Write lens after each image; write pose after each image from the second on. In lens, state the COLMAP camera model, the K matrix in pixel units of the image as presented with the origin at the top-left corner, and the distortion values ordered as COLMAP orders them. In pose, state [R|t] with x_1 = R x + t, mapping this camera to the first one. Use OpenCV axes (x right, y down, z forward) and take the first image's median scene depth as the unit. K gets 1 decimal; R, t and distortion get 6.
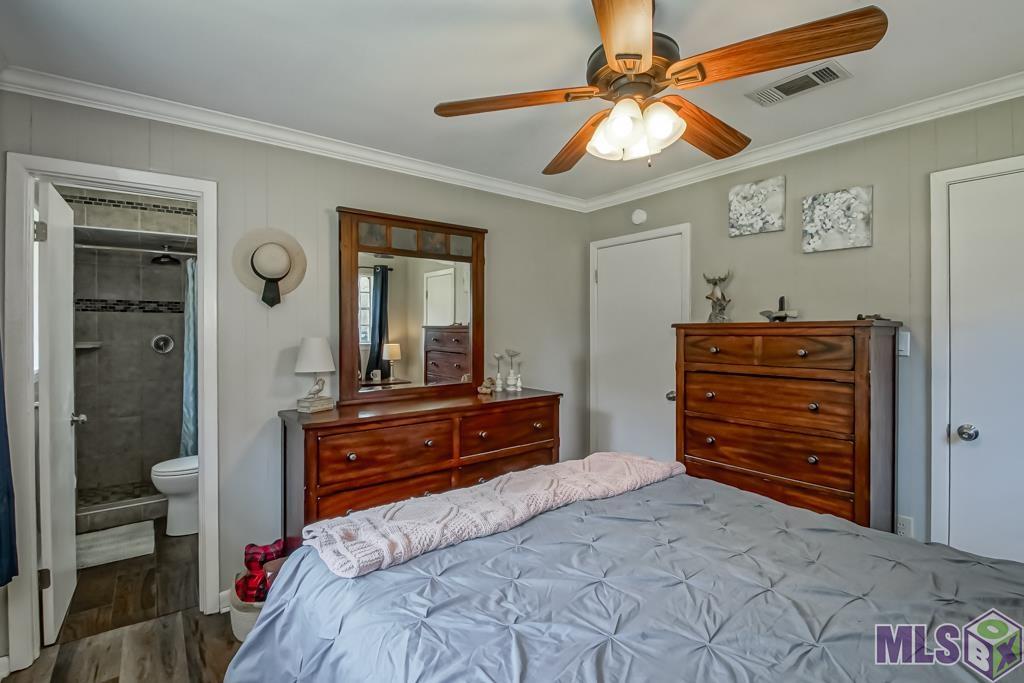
lens RADIAL K [[468.4, 0, 501.7], [0, 468.4, 328.9], [0, 0, 1]] dist [0.000949, -0.013966]
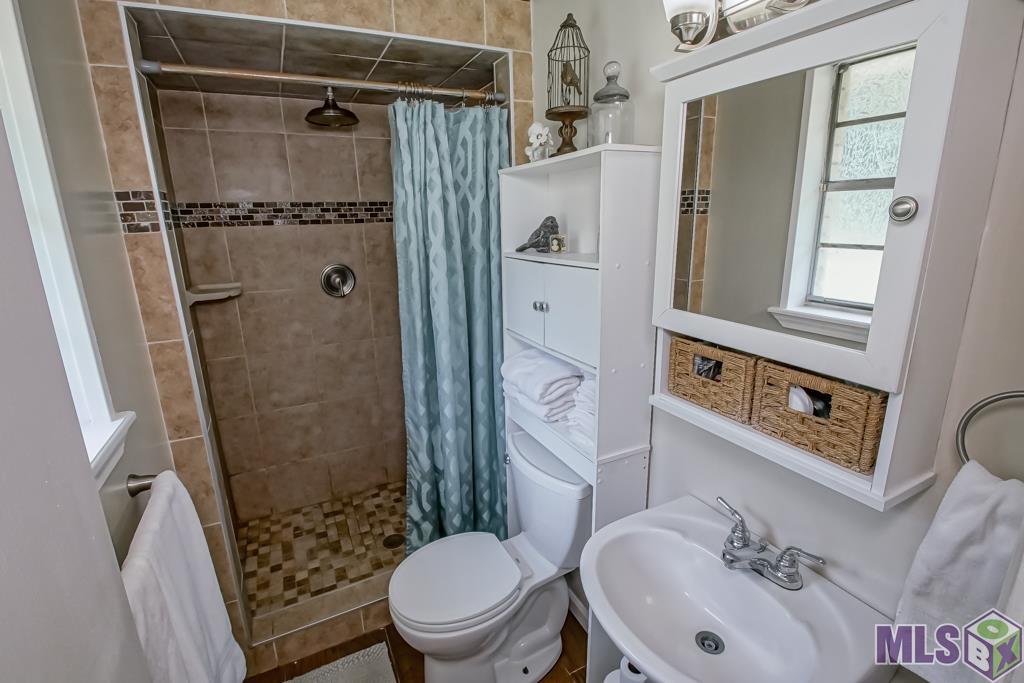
lens RADIAL K [[468.4, 0, 501.7], [0, 468.4, 328.9], [0, 0, 1]] dist [0.000949, -0.013966]
pose [[0.980049, 0.024923, -0.197189, -0.438932], [0.025079, 0.968671, 0.247079, -0.046980], [0.197169, -0.247094, 0.948720, 0.512215]]
